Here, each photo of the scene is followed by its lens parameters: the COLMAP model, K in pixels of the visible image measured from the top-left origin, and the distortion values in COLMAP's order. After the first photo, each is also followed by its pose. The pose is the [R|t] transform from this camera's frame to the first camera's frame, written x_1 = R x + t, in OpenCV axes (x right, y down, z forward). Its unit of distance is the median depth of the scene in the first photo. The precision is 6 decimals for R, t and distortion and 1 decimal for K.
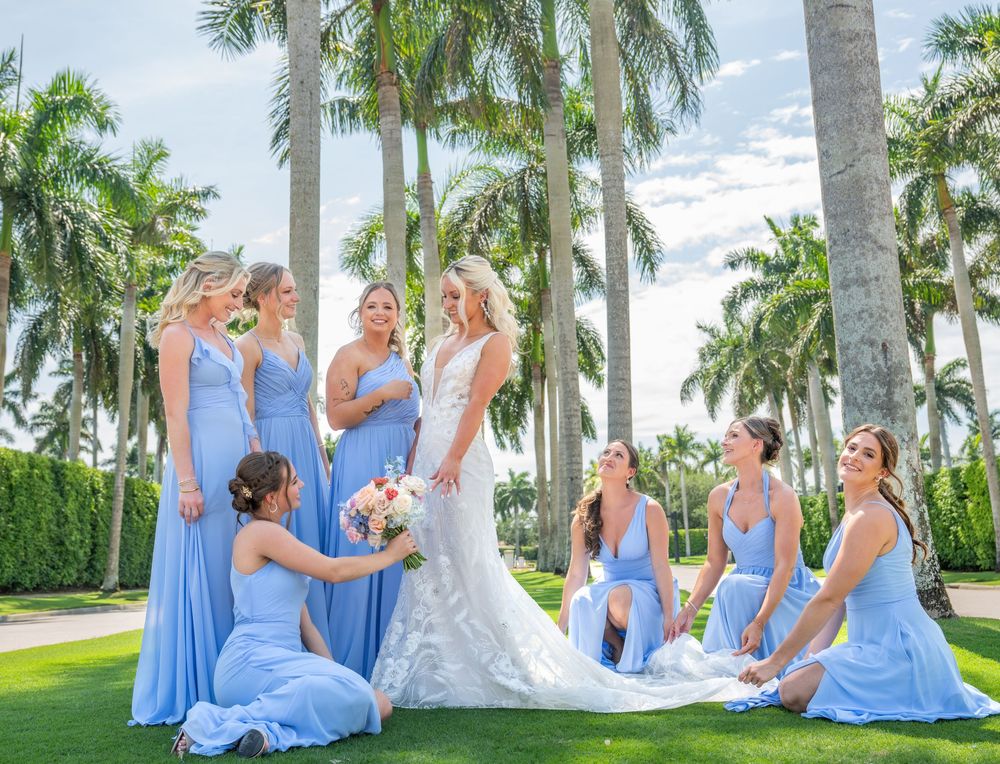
lens RADIAL K [[993.2, 0, 444.1], [0, 993.2, 401.9], [0, 0, 1]] dist [-0.006451, 0.000000]
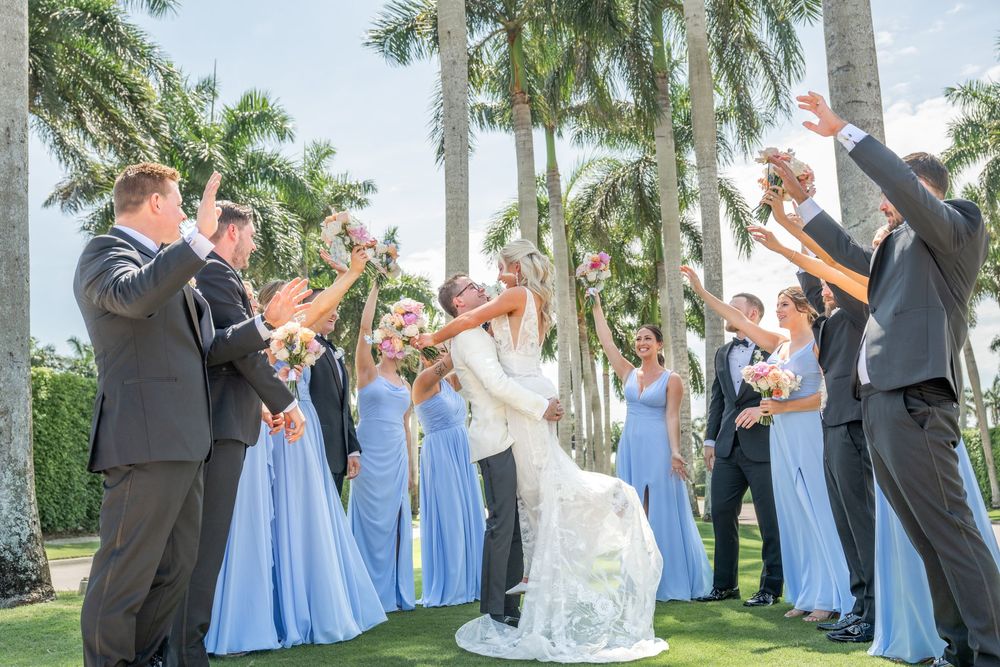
lens RADIAL K [[911.3, 0, 497.4], [0, 911.3, 334.7], [0, 0, 1]] dist [-0.018922, 0.000000]
pose [[0.996409, -0.010414, -0.084032, 0.002897], [0.008903, 0.999792, -0.018334, -0.013738], [0.084206, 0.017520, 0.996294, -0.059492]]
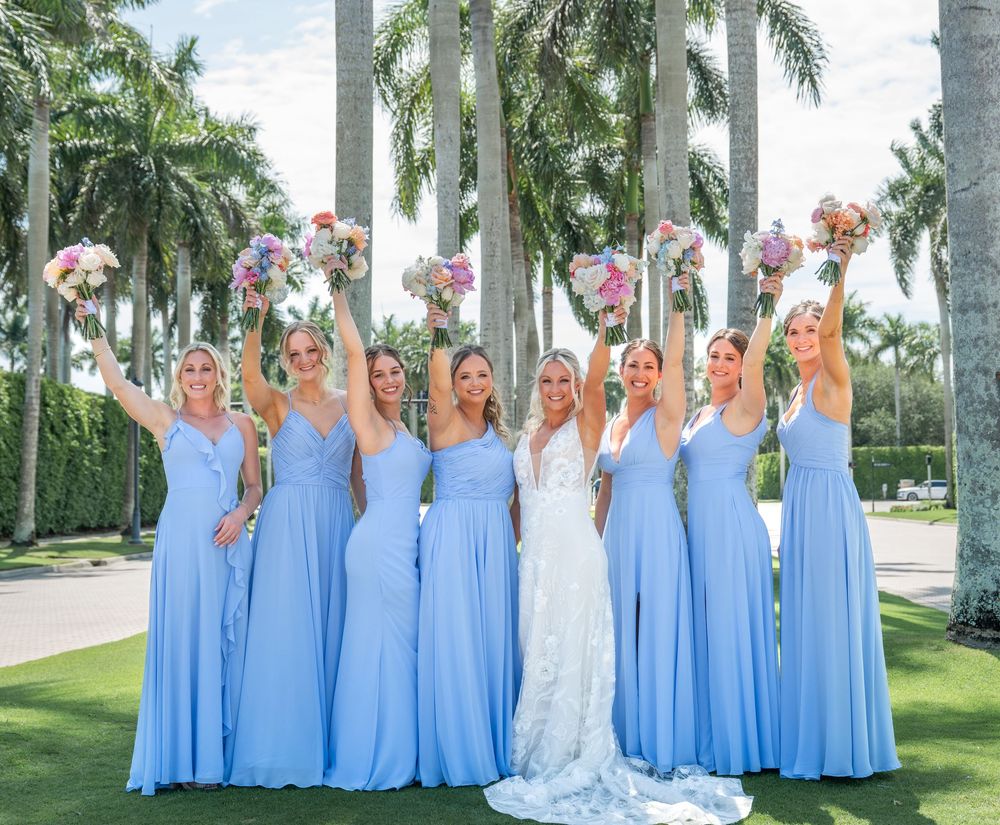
lens RADIAL K [[1575.2, 0, 497.3], [0, 1575.2, 416.4], [0, 0, 1]] dist [-0.037882, 0.000000]
pose [[0.999871, 0.010361, 0.012258, -0.014477], [-0.011759, 0.992689, 0.120124, -0.041138], [-0.010923, -0.120253, 0.992683, -0.112555]]
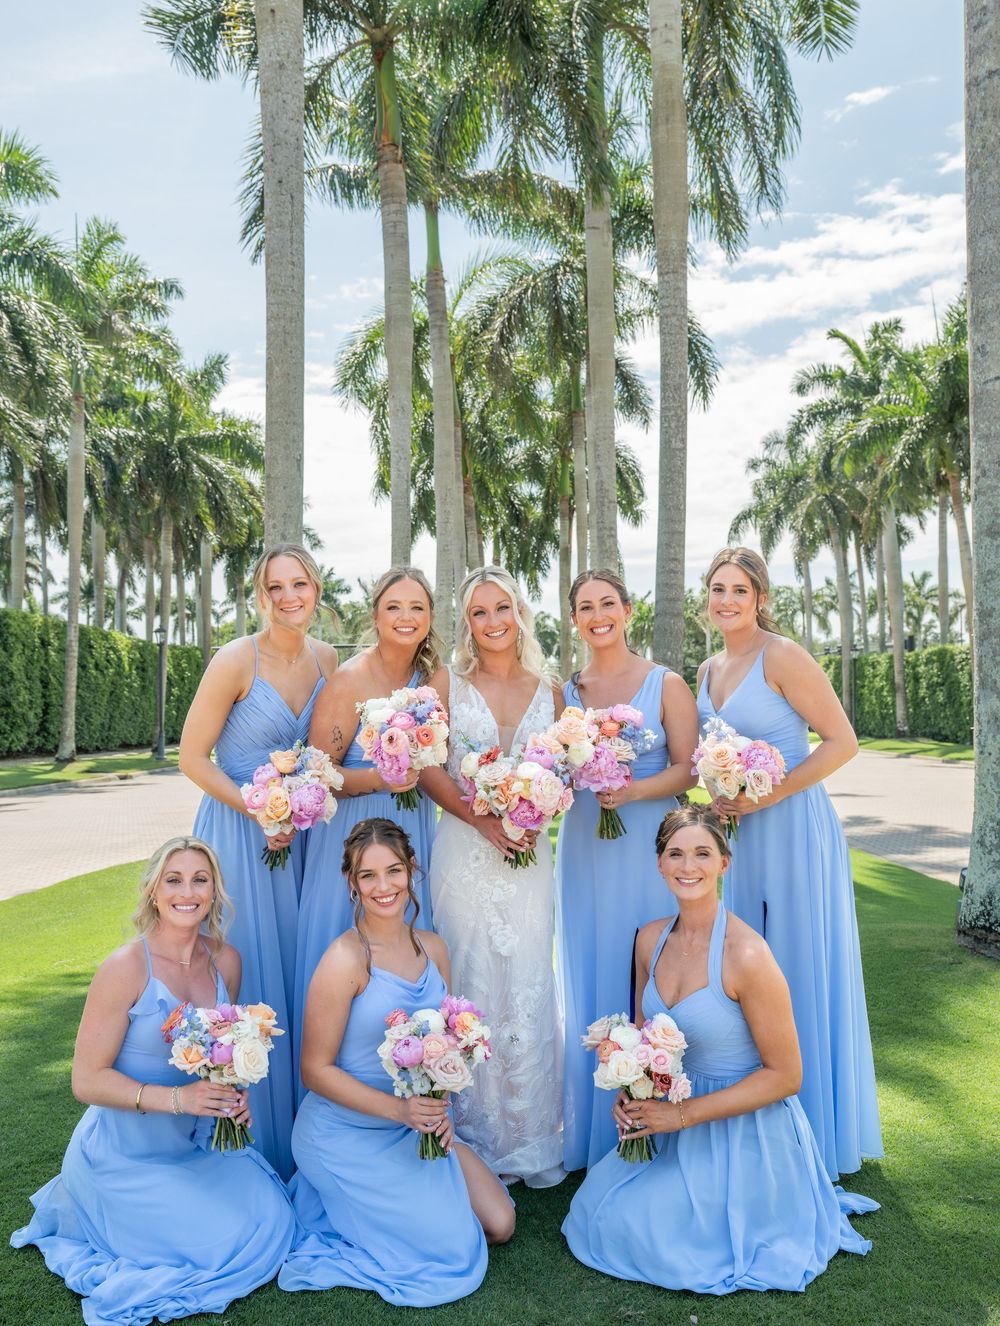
lens RADIAL K [[1135.2, 0, 467.6], [0, 1135.2, 698.5], [0, 0, 1]] dist [-0.010982, -0.004861]
pose [[0.999759, 0.015342, 0.015678, -0.002311], [-0.017607, 0.987539, 0.156384, -0.025694], [-0.013083, -0.156622, 0.987572, 0.027208]]
